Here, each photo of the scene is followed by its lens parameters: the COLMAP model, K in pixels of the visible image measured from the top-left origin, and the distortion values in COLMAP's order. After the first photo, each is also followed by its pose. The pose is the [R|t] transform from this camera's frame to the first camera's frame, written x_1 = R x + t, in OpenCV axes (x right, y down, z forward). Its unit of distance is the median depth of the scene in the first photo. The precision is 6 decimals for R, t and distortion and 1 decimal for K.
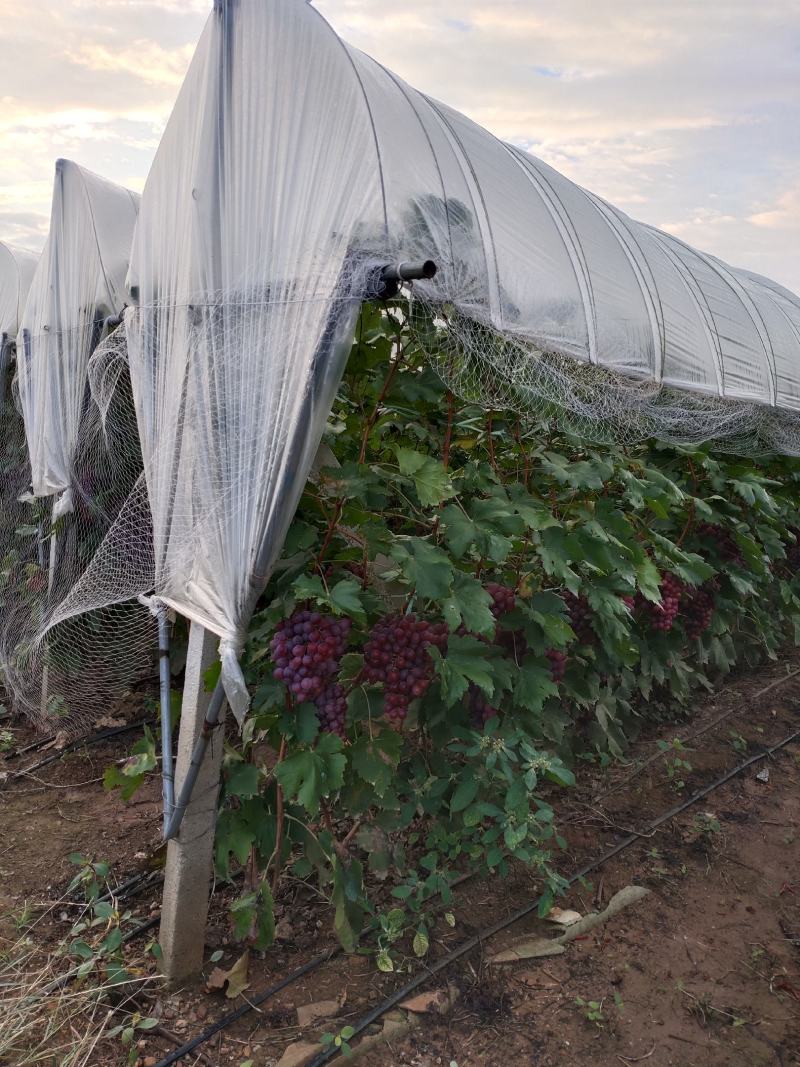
lens RADIAL K [[880.3, 0, 401.6], [0, 880.3, 533.2], [0, 0, 1]] dist [0.054201, -0.060206]
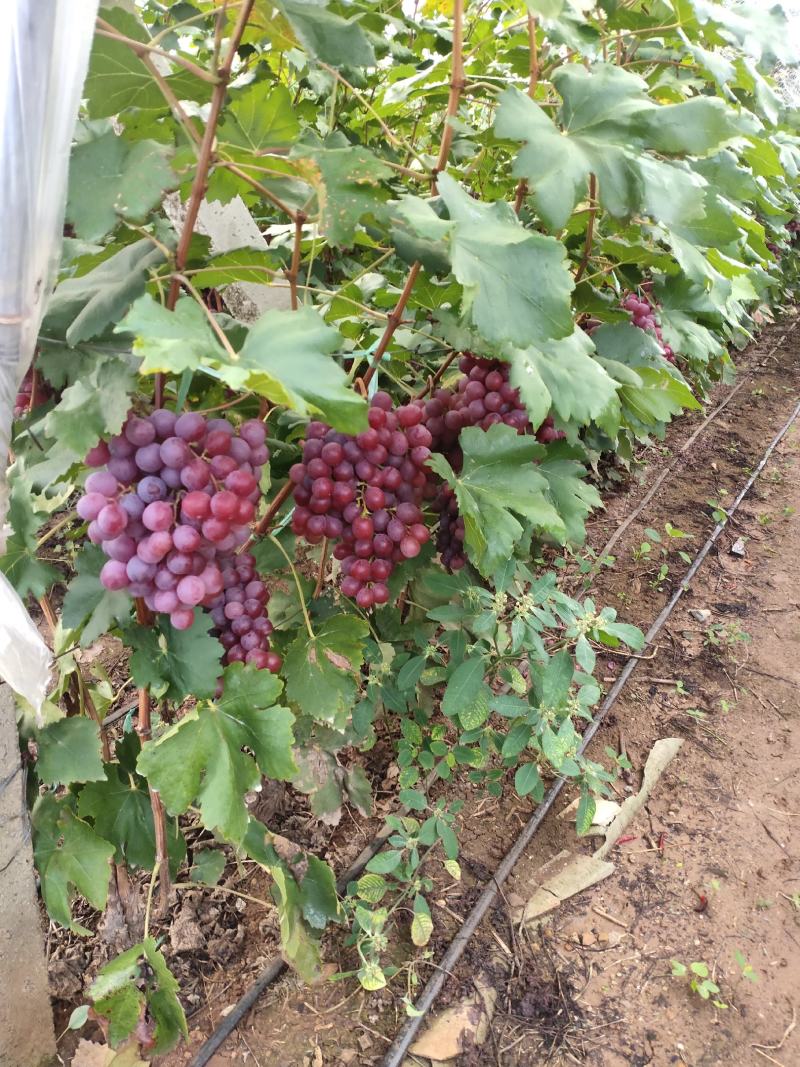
lens RADIAL K [[880.3, 0, 406.3], [0, 880.3, 554.2], [0, 0, 1]] dist [0.054201, -0.060206]
pose [[0.973319, -0.132167, 0.187570, -0.075074], [0.074533, 0.955230, 0.286322, 0.040774], [-0.217014, -0.264702, 0.939594, 0.529870]]
